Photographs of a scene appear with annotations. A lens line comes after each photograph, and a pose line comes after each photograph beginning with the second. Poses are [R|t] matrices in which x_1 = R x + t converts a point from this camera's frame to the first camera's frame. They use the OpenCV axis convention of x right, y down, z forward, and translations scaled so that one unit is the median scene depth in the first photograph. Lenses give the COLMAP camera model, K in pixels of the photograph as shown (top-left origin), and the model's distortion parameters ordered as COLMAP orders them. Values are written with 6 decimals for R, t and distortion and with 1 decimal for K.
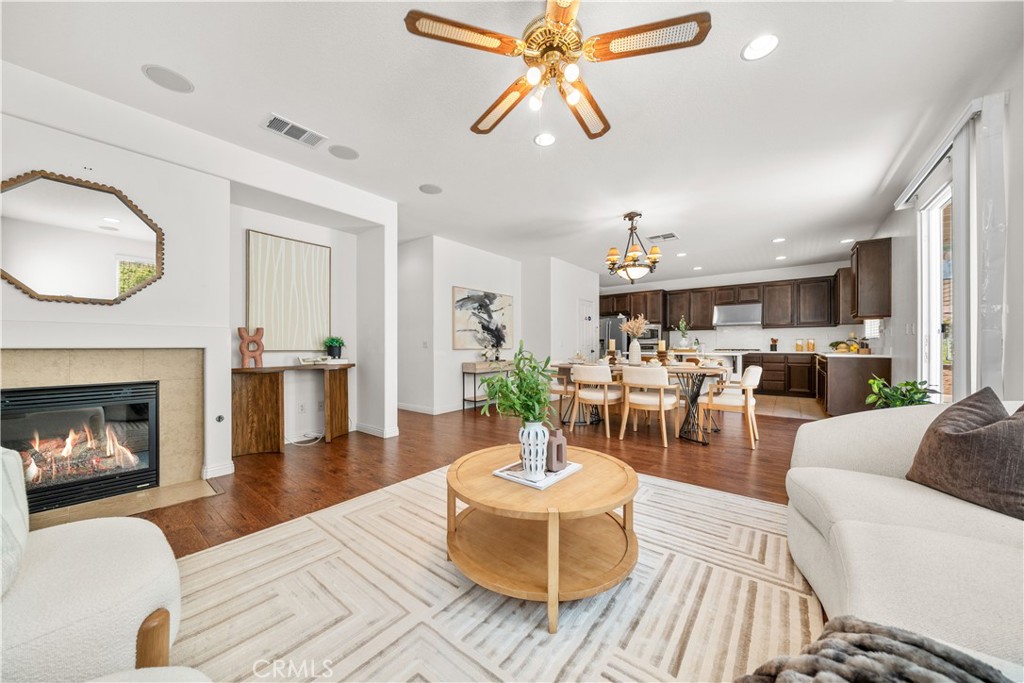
lens RADIAL K [[349.8, 0, 512.0], [0, 349.8, 341.5], [0, 0, 1]] dist [-0.000367, -0.000205]
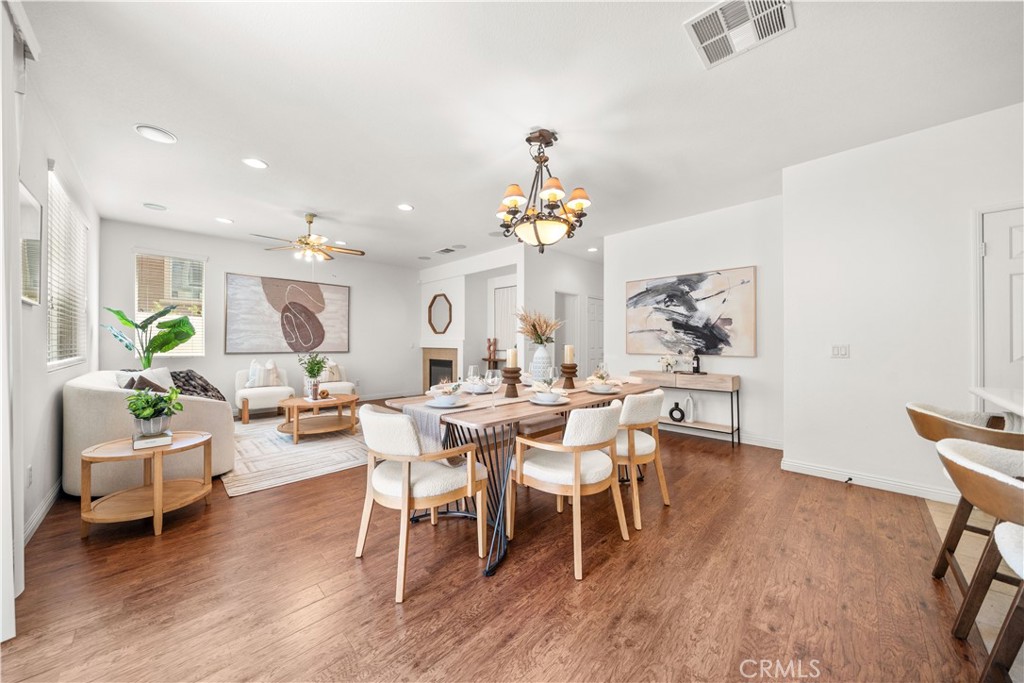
lens RADIAL K [[349.8, 0, 512.0], [0, 349.8, 341.5], [0, 0, 1]] dist [-0.000367, -0.000205]
pose [[-0.118458, 0.002998, -0.992955, 0.684149], [0.012619, 0.999919, 0.001514, -0.011839], [0.992879, -0.012350, -0.118486, 0.744502]]
